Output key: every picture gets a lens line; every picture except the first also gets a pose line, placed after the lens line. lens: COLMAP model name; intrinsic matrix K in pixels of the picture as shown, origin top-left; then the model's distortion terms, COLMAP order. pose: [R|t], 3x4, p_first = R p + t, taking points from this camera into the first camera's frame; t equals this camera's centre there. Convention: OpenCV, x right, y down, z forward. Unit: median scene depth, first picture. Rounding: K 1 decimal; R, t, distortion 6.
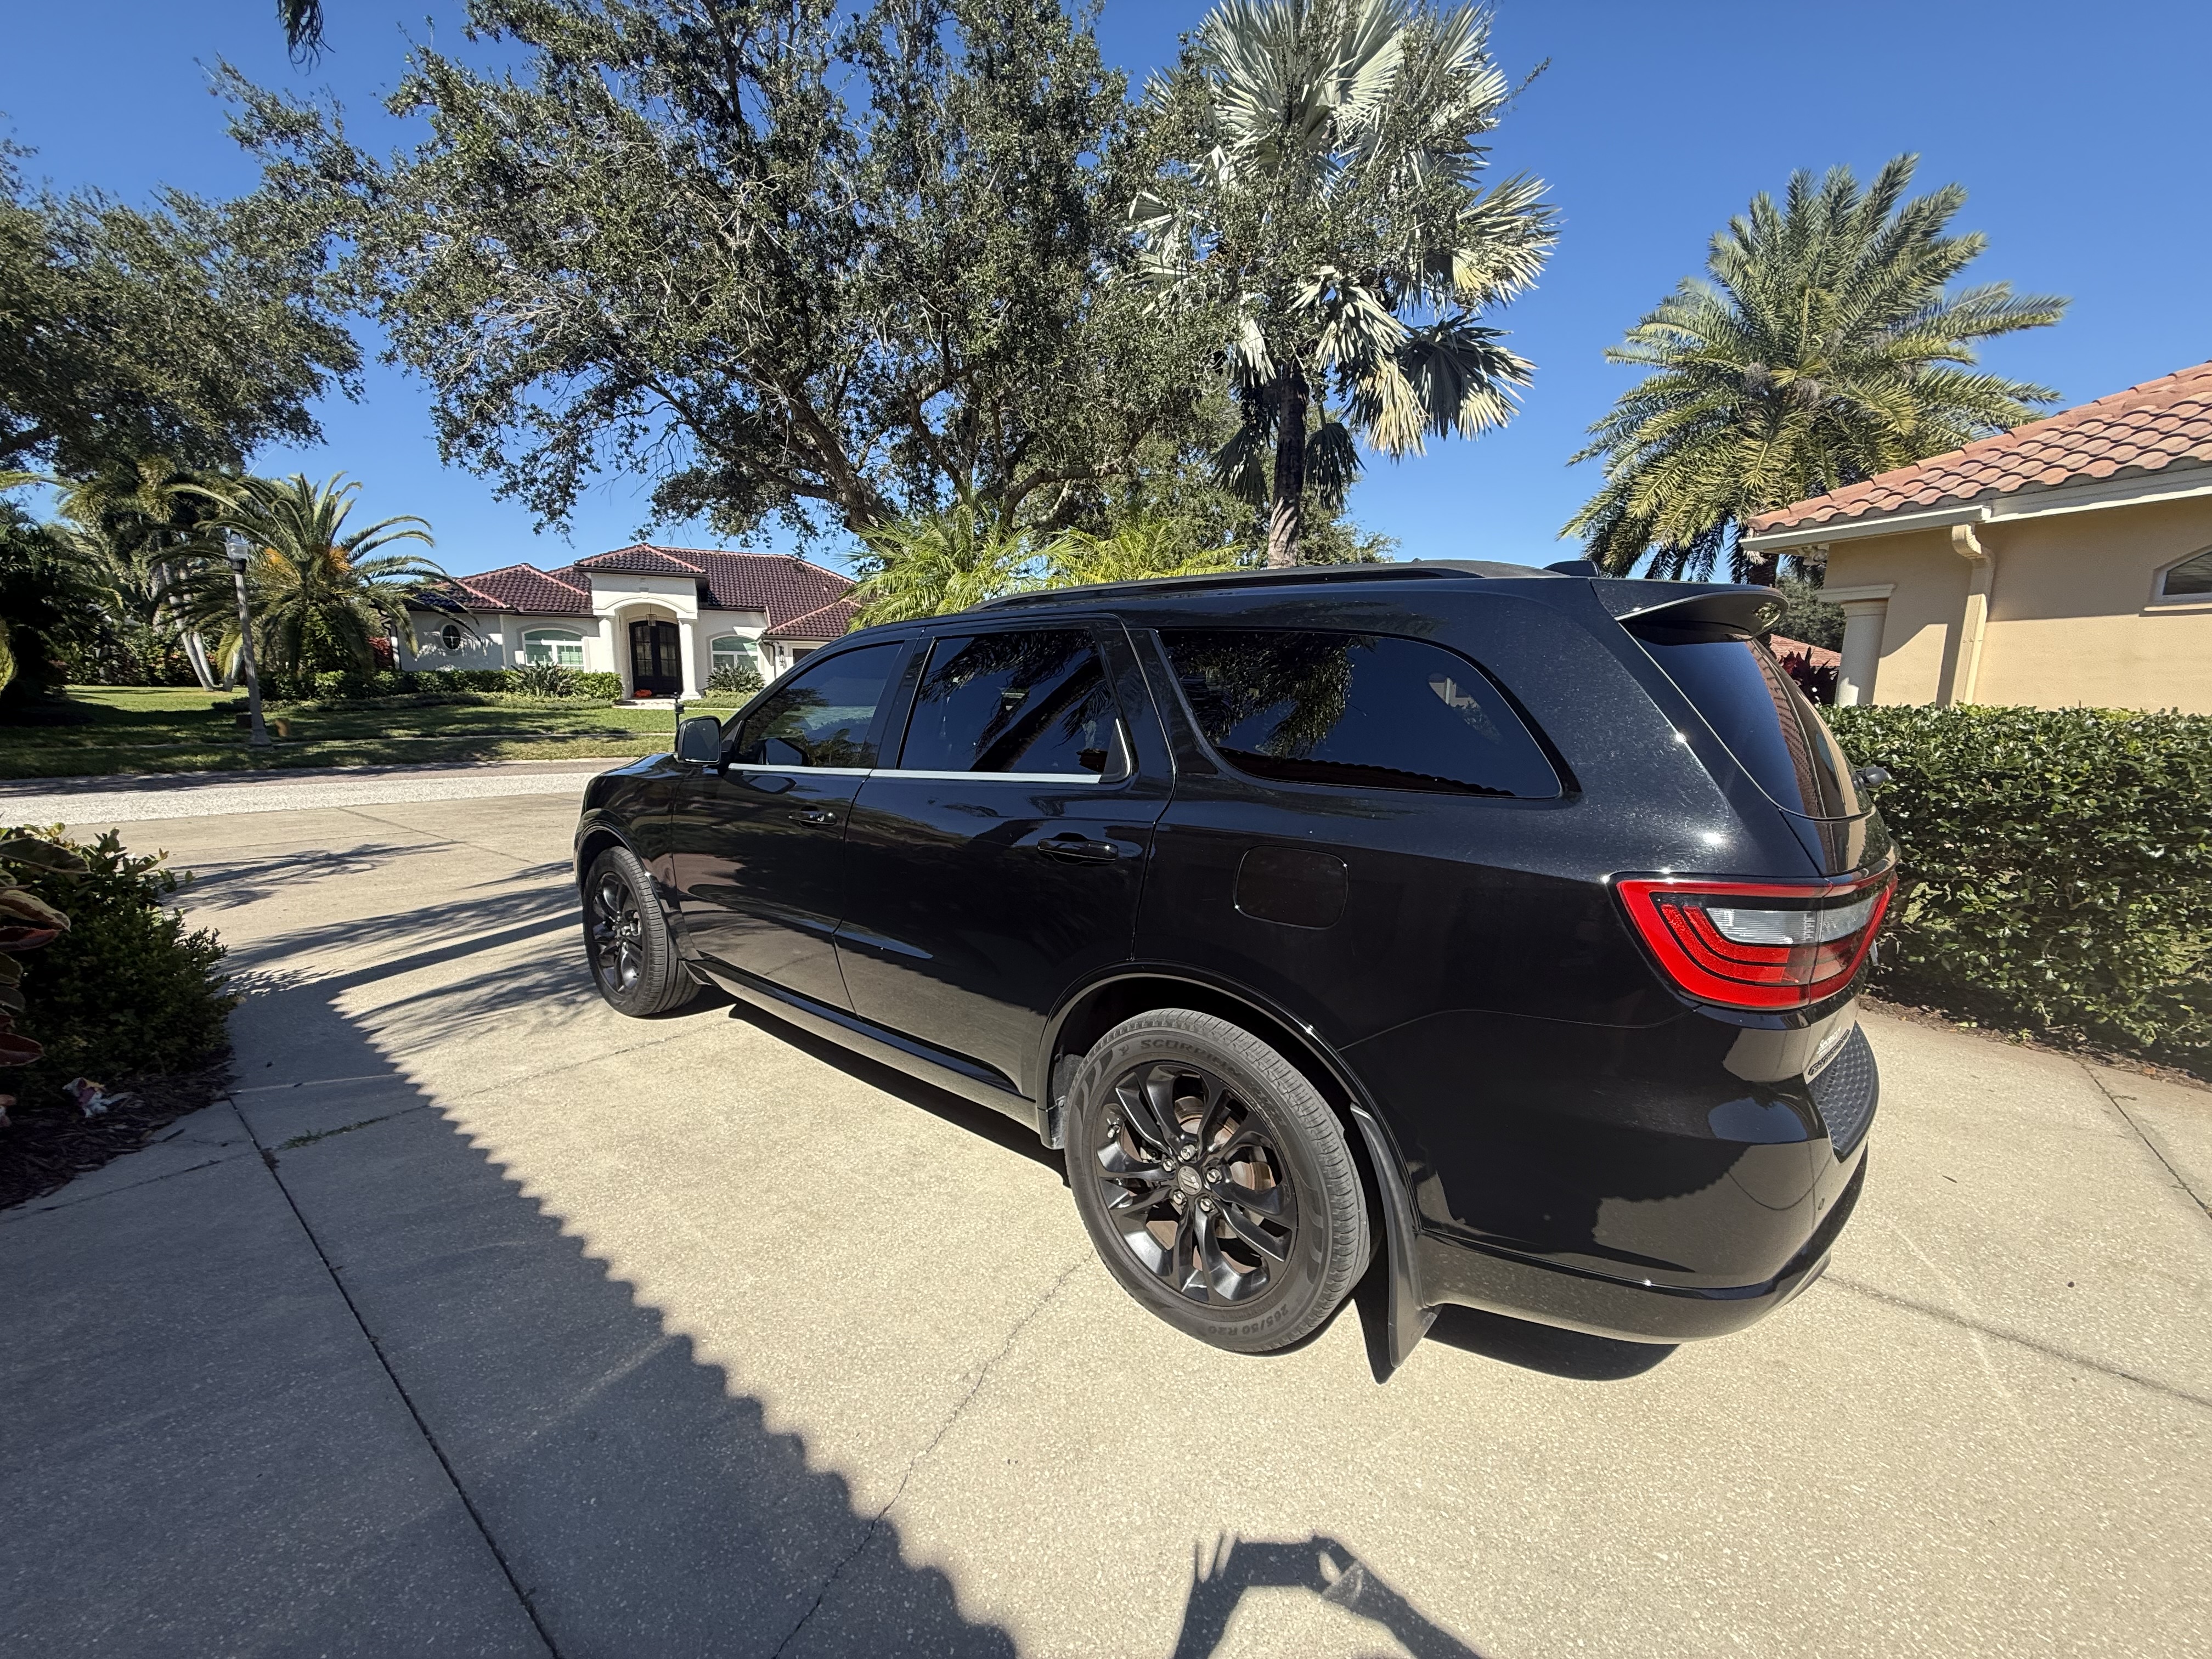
lens RADIAL K [[883.2, 0, 1106.0], [0, 883.2, 829.5], [0, 0, 1]] dist [-0.000423, 0.000083]
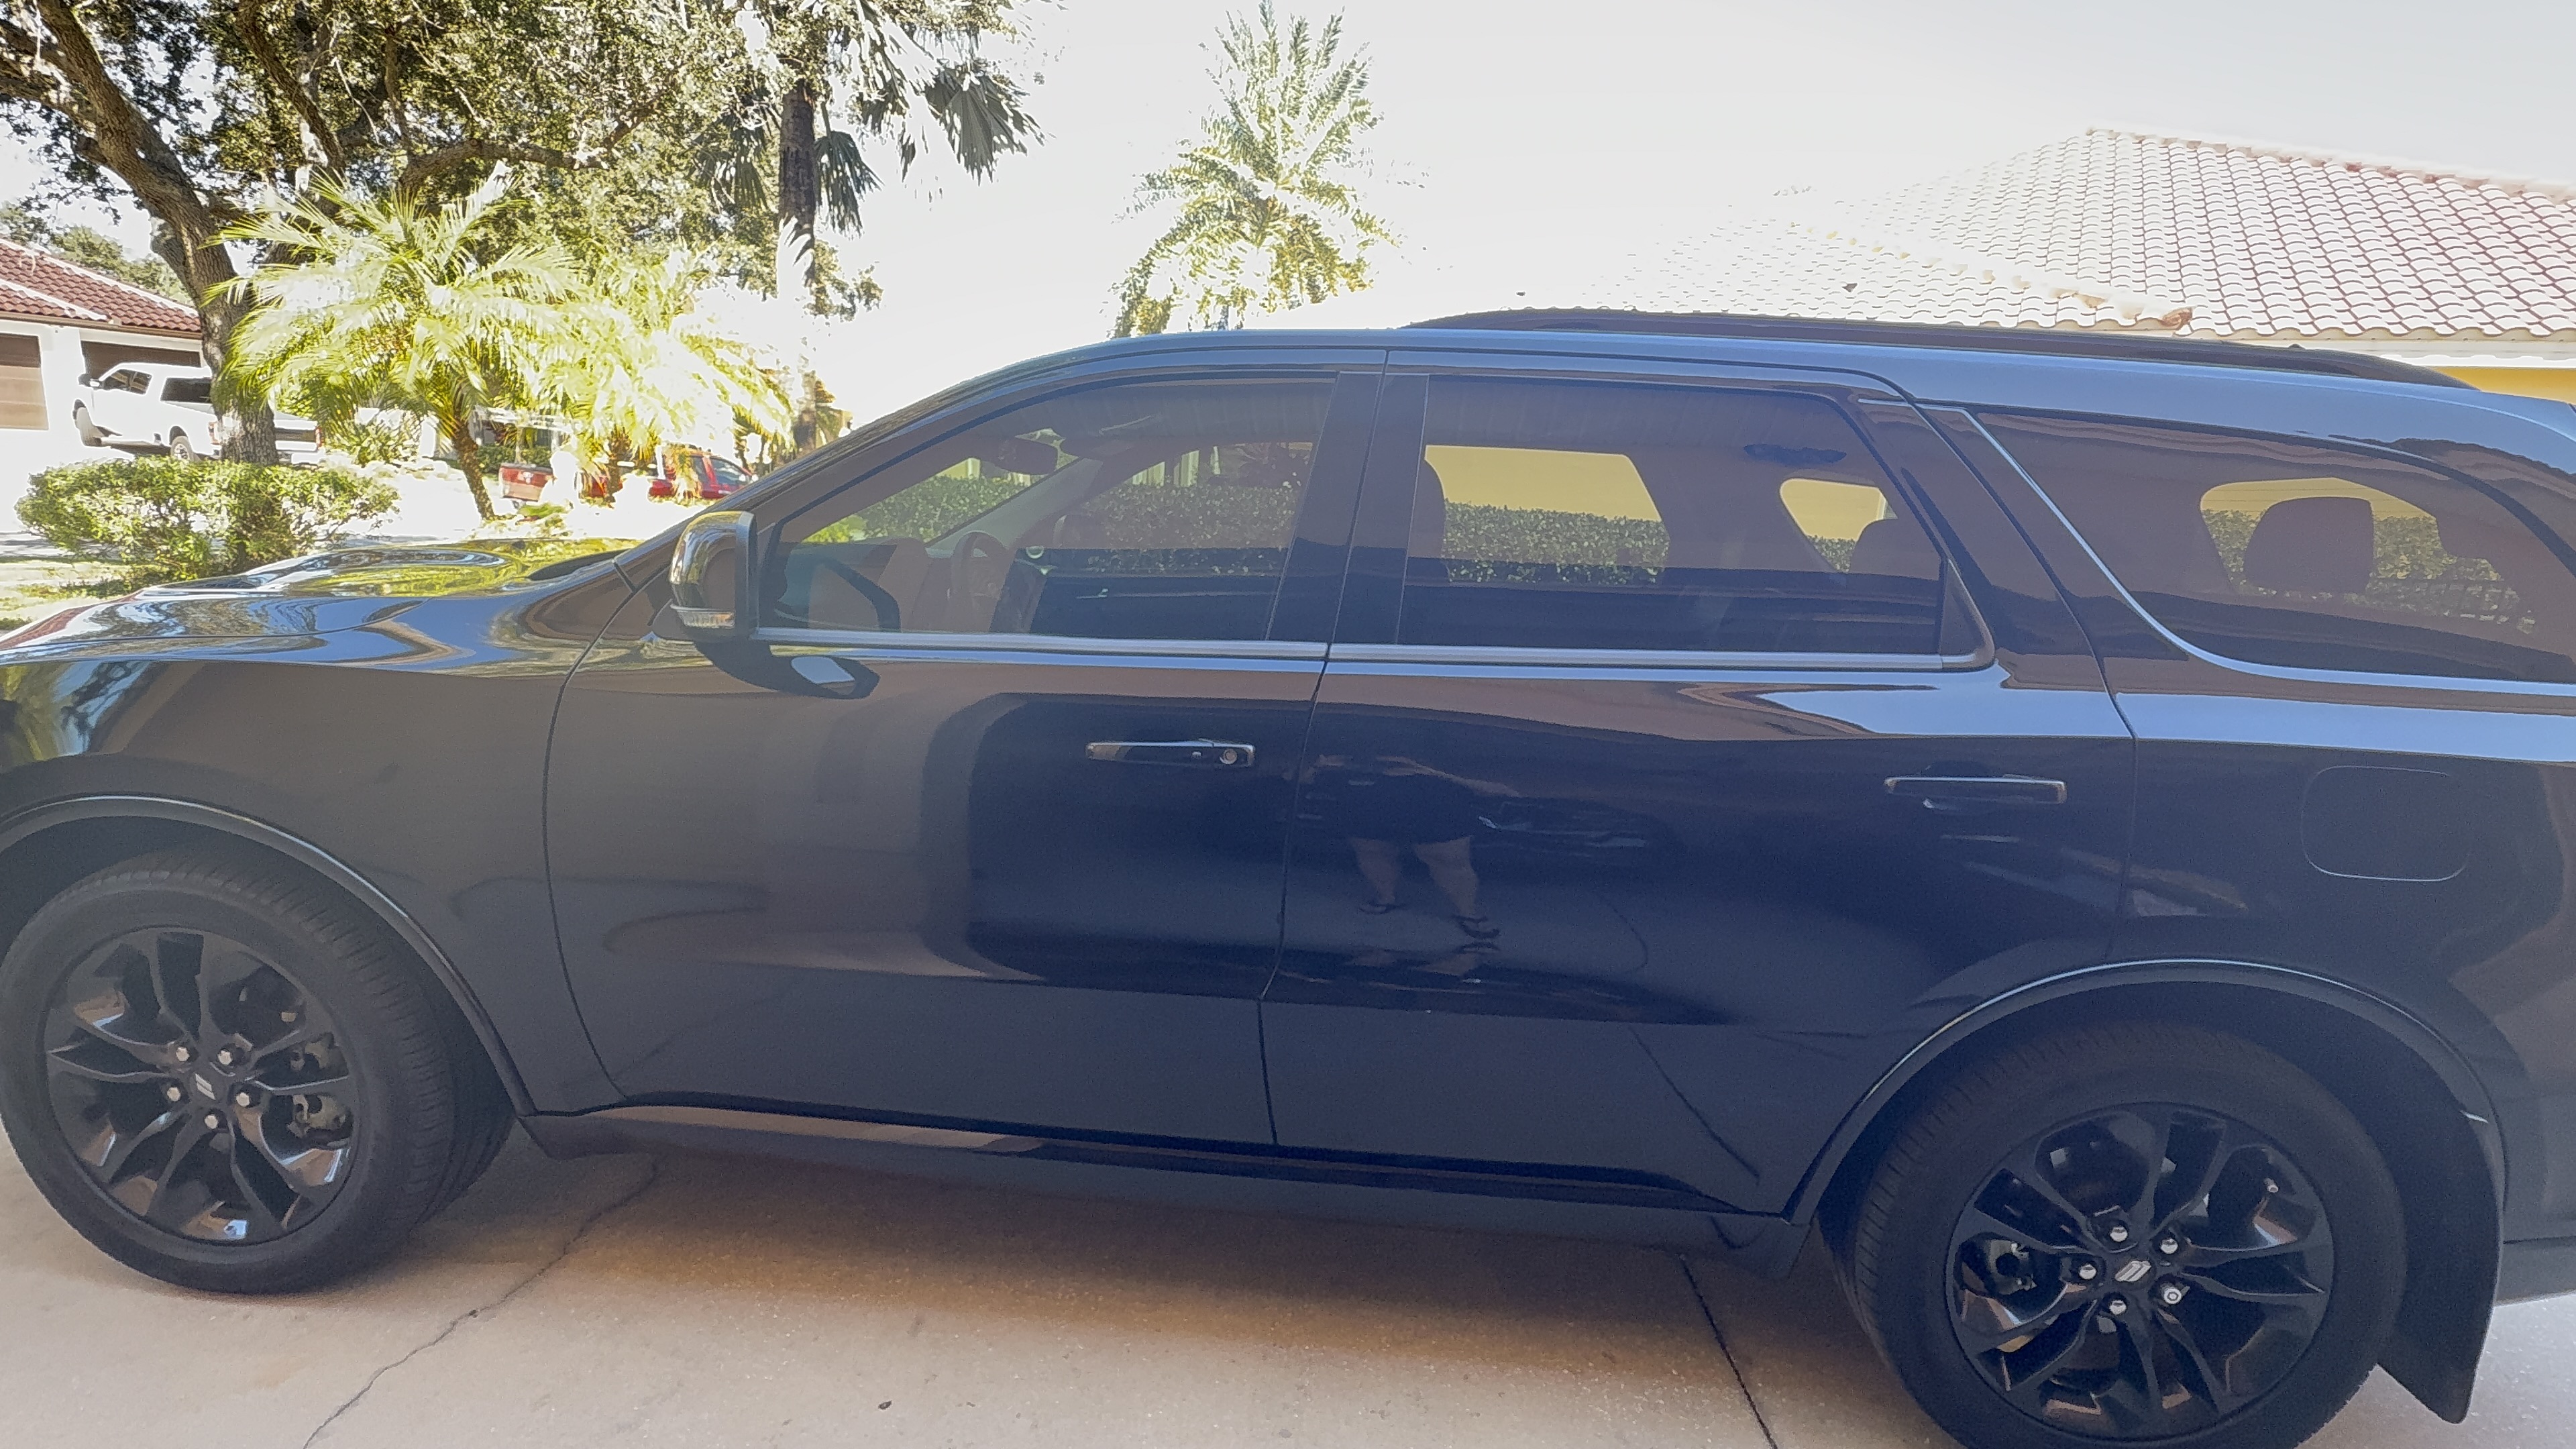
lens RADIAL K [[1133.7, 0, 1299.4], [0, 1133.7, 722.5], [0, 0, 1]] dist [-0.000266, 0.005101]
pose [[0.793726, -0.090791, 0.601462, -0.123767], [0.043289, 0.994722, 0.093028, 0.026238], [-0.606733, -0.047802, 0.793467, -0.198229]]
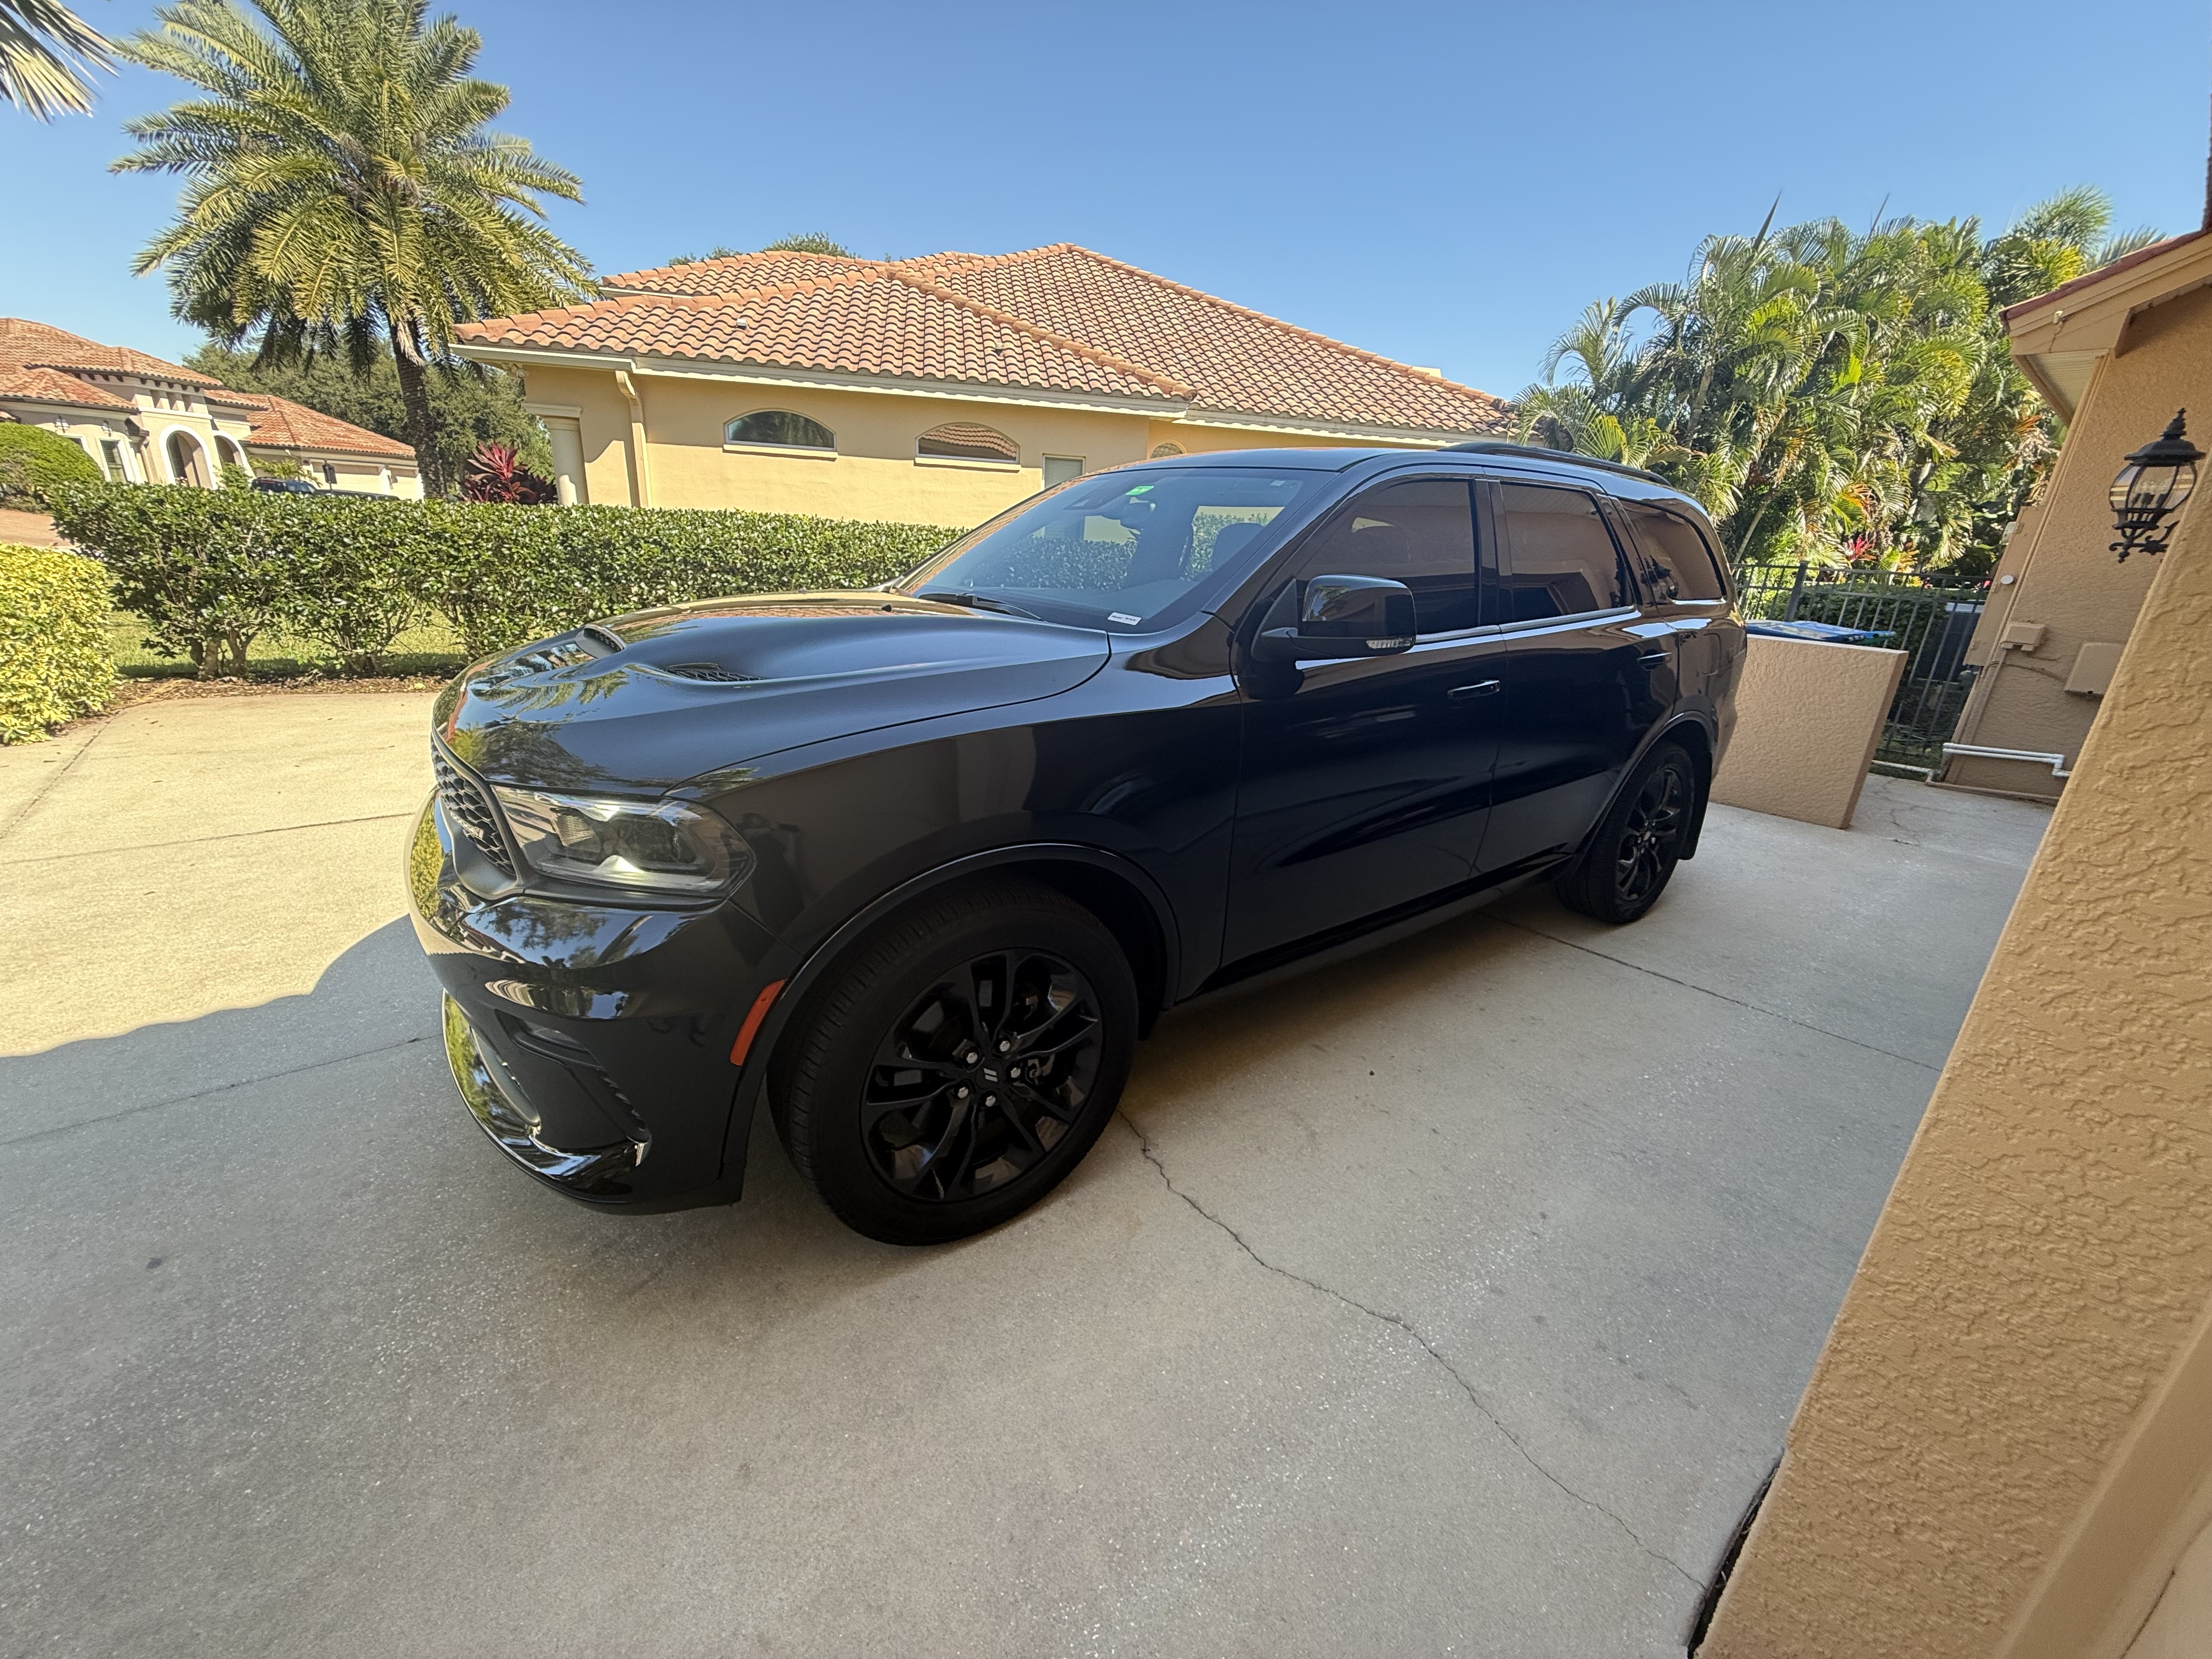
lens RADIAL K [[872.1, 0, 1106.3], [0, 872.1, 831.3], [0, 0, 1]] dist [-0.002016, -0.000092]
pose [[0.210641, -0.323117, 0.922619, -0.269436], [0.102127, 0.945904, 0.307955, 0.002031], [-0.972214, 0.029356, 0.232245, -0.042614]]
